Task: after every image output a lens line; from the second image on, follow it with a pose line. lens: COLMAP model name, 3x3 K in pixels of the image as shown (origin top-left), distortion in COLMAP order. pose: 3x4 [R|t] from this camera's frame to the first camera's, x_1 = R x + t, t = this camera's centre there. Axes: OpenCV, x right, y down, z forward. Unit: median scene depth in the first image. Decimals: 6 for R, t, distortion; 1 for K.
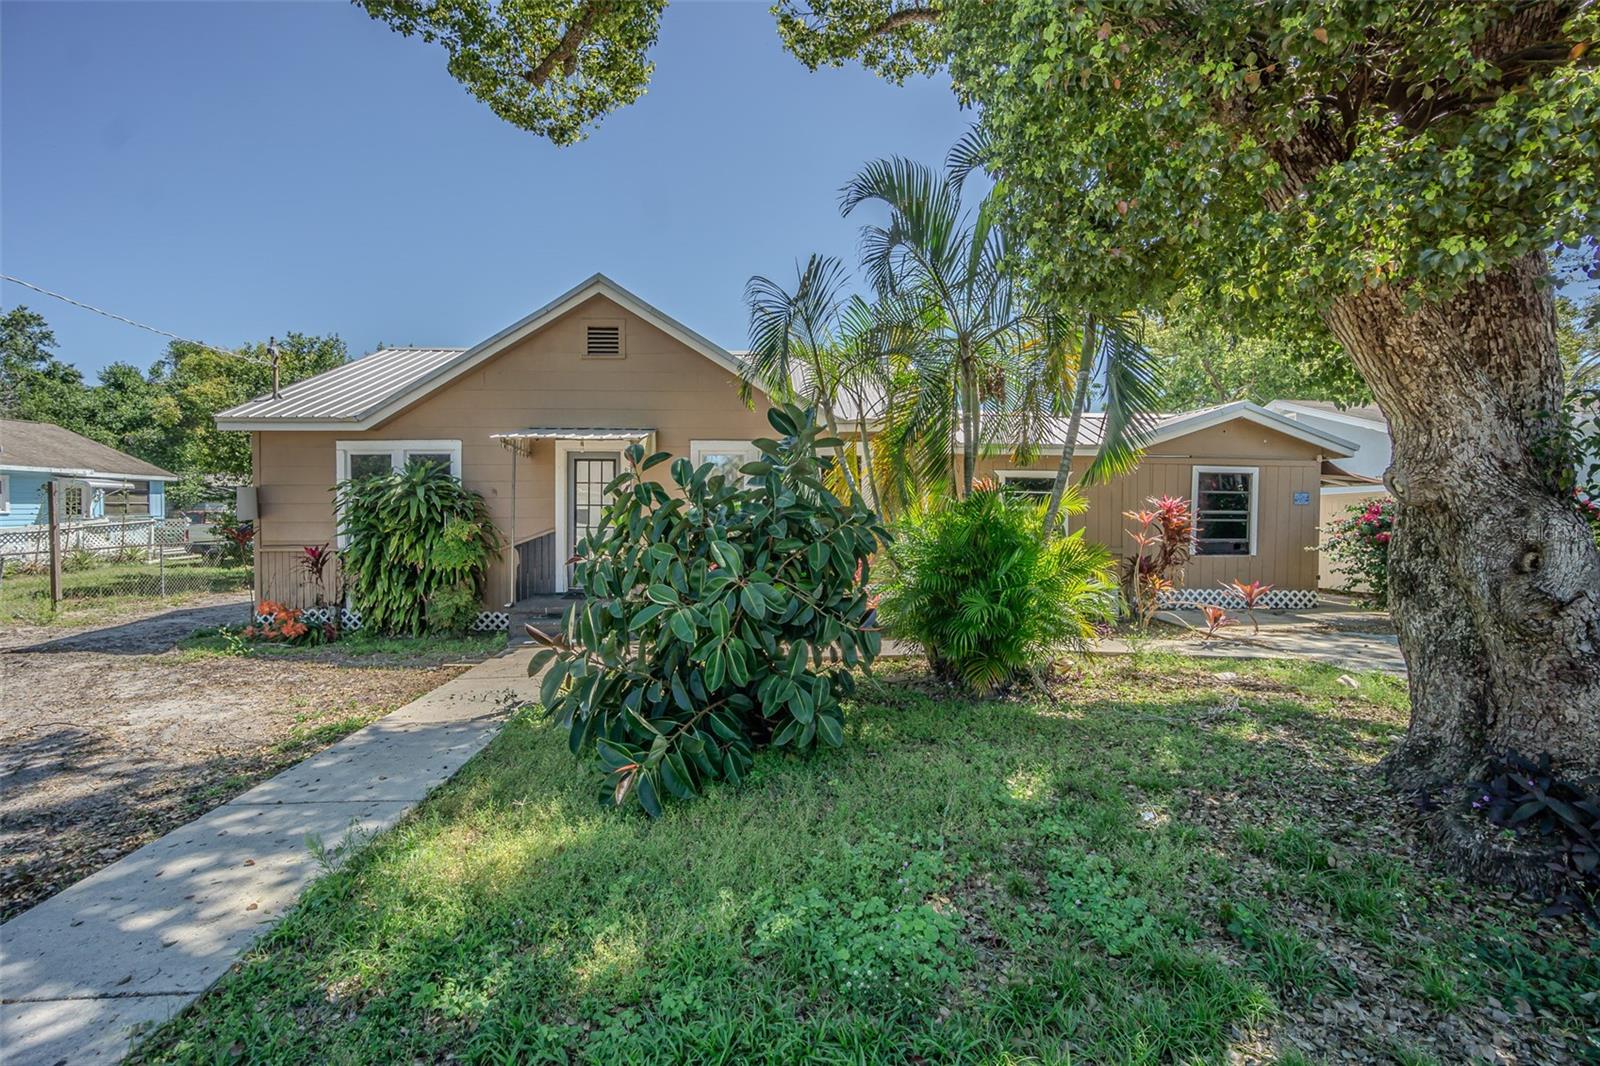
lens RADIAL K [[692.2, 0, 798.9], [0, 692.2, 543.7], [0, 0, 1]] dist [-0.001452, -0.000092]
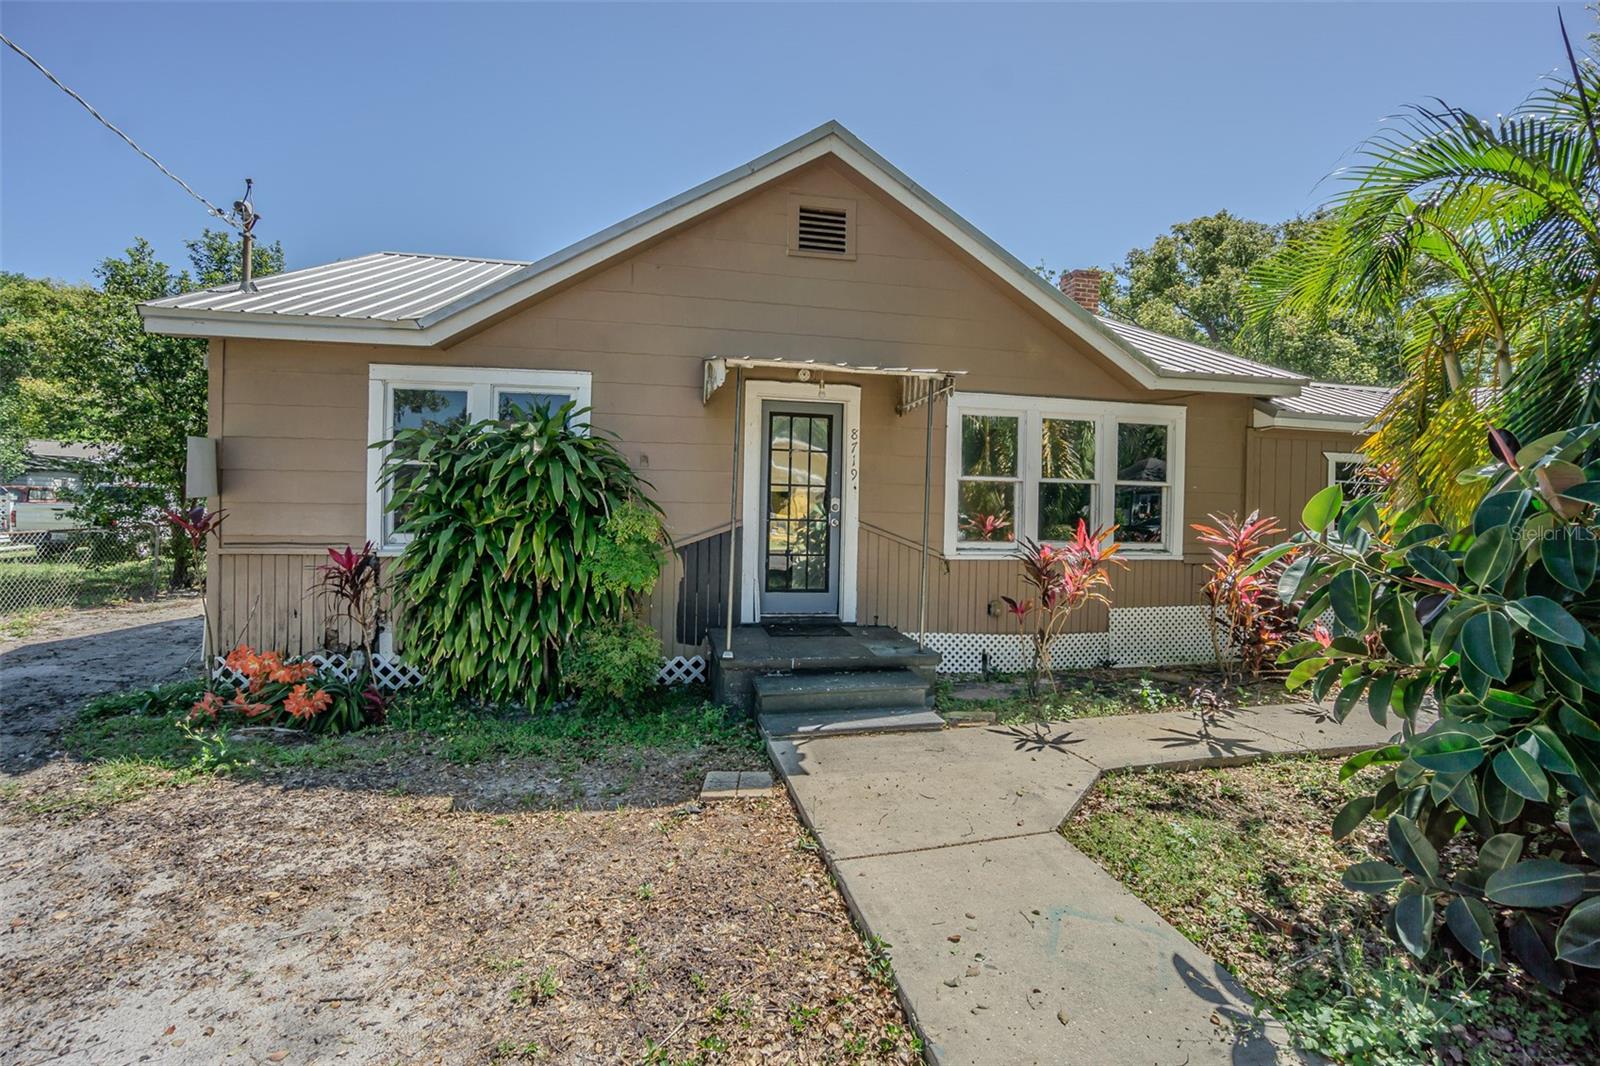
lens RADIAL K [[692.2, 0, 801.5], [0, 692.2, 525.3], [0, 0, 1]] dist [-0.001452, -0.000092]
pose [[0.988970, 0.017760, 0.147050, -0.393632], [-0.015185, 0.999711, -0.018616, -0.007824], [-0.147338, 0.016178, 0.988954, 0.374660]]
